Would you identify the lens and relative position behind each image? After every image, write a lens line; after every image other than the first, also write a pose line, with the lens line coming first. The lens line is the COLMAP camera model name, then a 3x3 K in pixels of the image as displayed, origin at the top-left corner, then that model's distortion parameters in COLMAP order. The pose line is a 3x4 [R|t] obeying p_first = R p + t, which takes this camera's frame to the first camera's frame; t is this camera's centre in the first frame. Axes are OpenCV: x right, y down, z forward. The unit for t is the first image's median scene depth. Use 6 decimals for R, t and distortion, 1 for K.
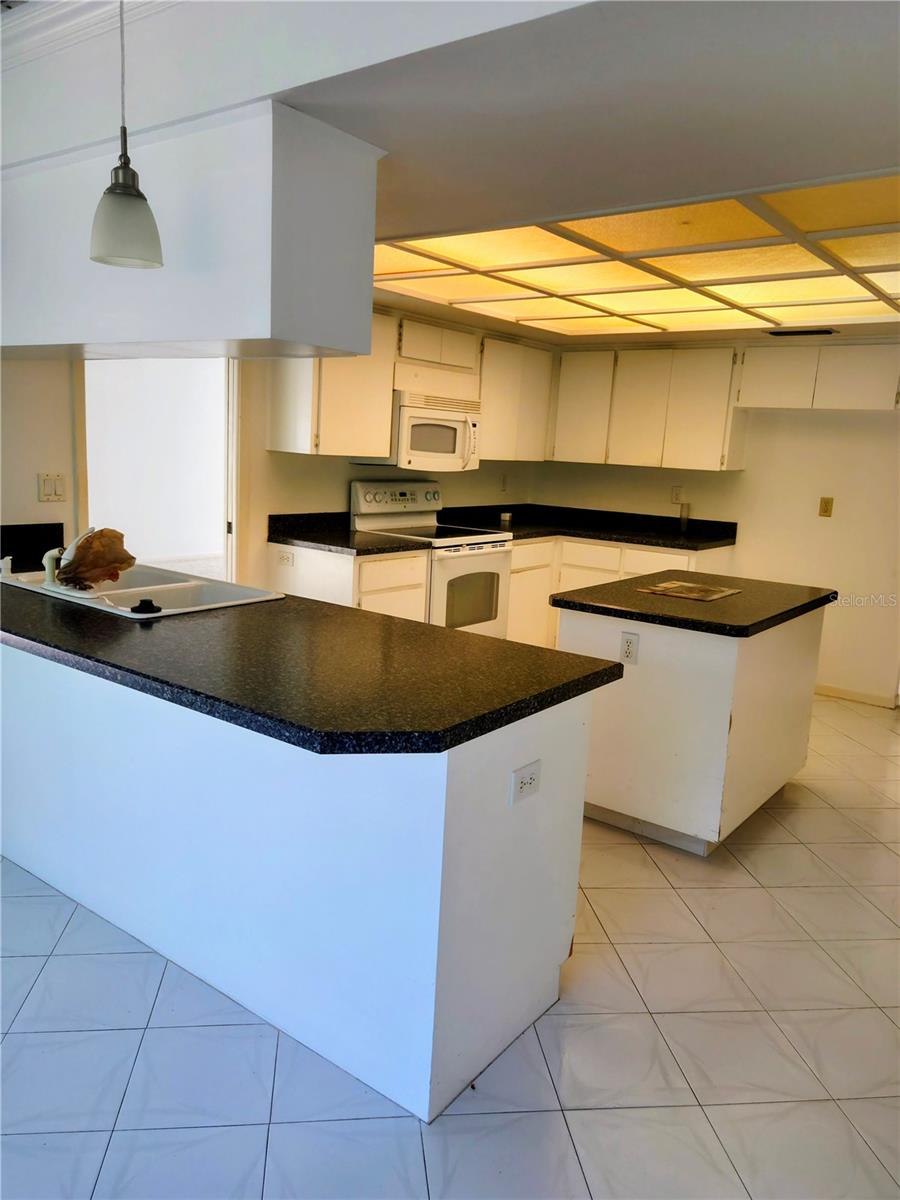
lens RADIAL K [[882.4, 0, 445.2], [0, 882.4, 595.7], [0, 0, 1]] dist [0.078872, -0.061930]
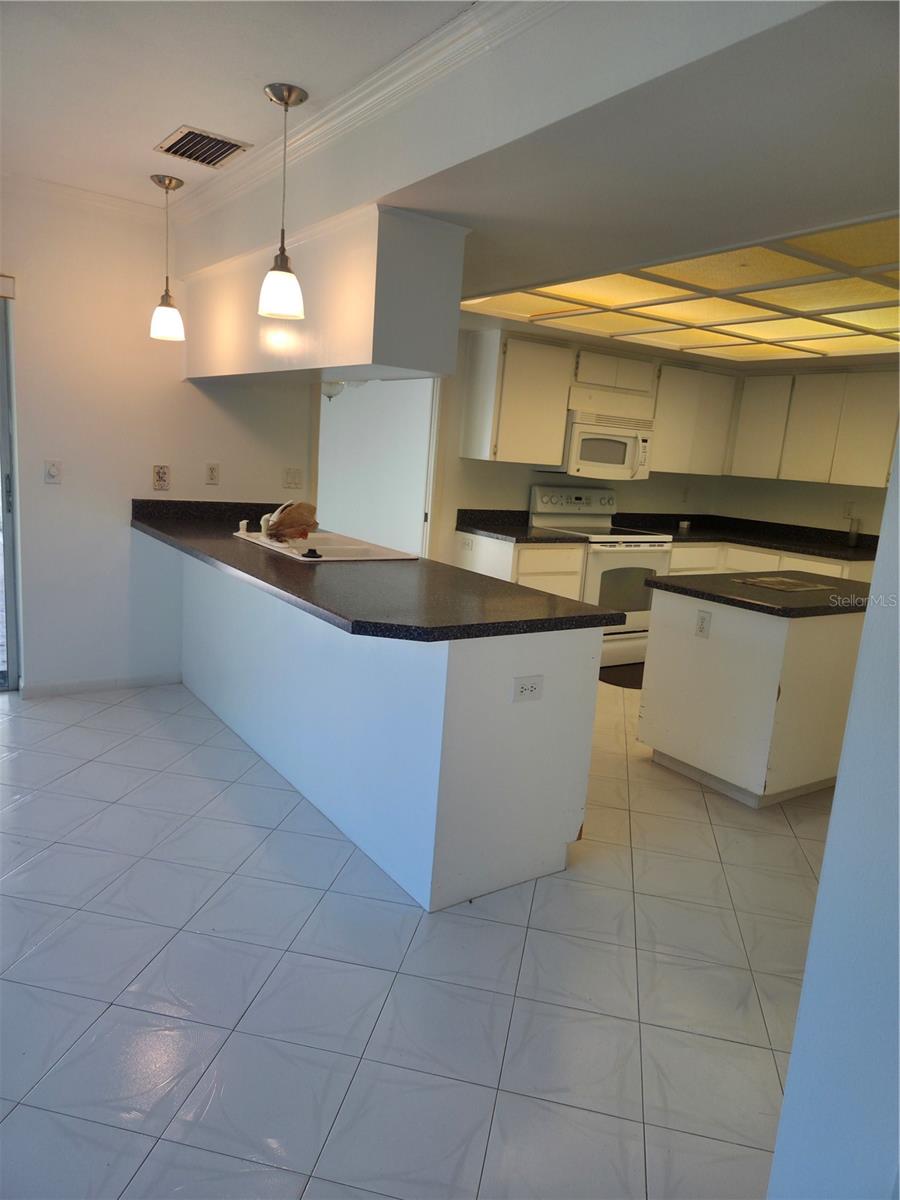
lens RADIAL K [[811.8, 0, 450.0], [0, 811.8, 600.0], [0, 0, 1]] dist [0.052686, -0.004290]
pose [[0.948955, 0.075556, -0.306228, 0.146784], [-0.078498, 0.996911, 0.002718, 0.034090], [0.305487, 0.021459, 0.951954, -0.092366]]
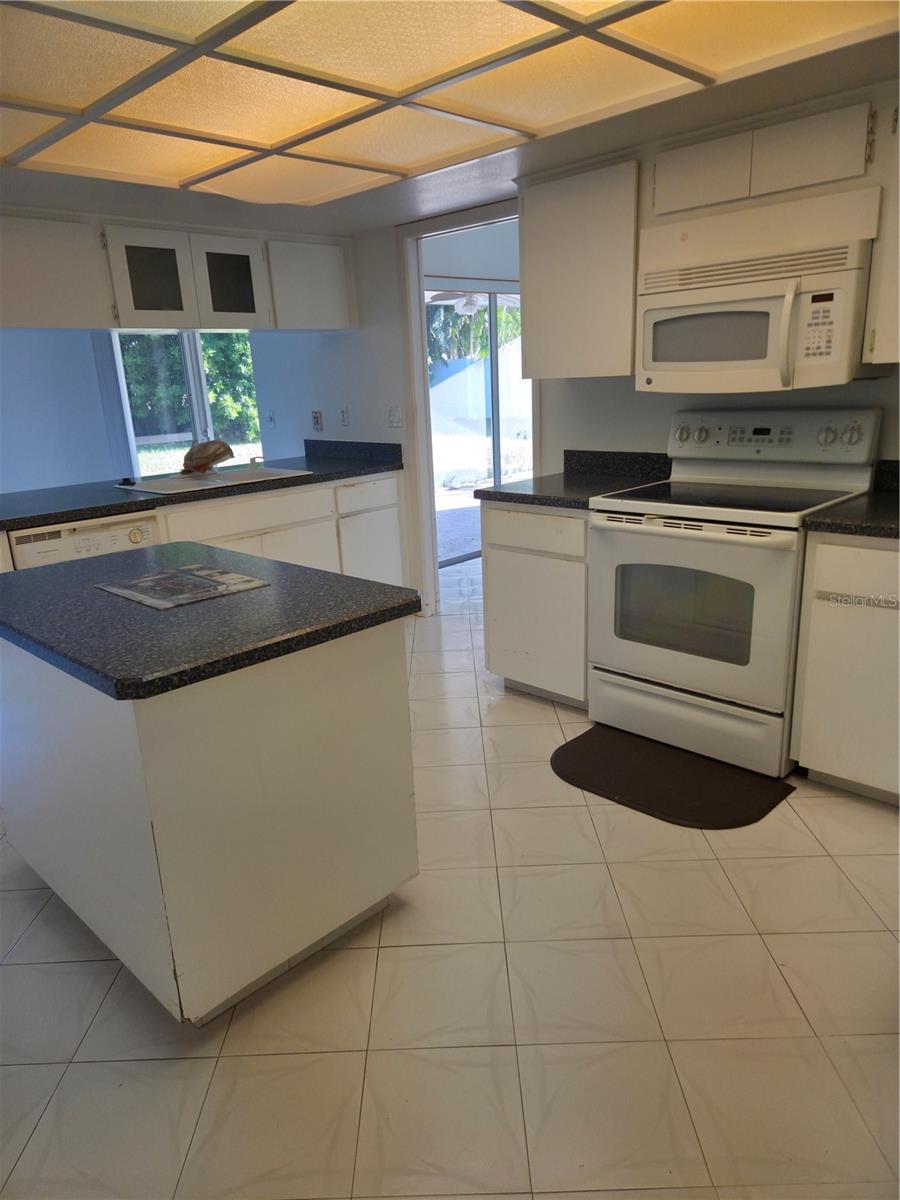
lens RADIAL K [[811.8, 0, 450.0], [0, 811.8, 600.0], [0, 0, 1]] dist [0.052686, -0.004290]
pose [[-0.130823, 0.223877, -0.965797, 0.621002], [-0.128494, 0.962124, 0.240430, -0.123172], [0.983044, 0.155553, -0.097101, 0.953139]]
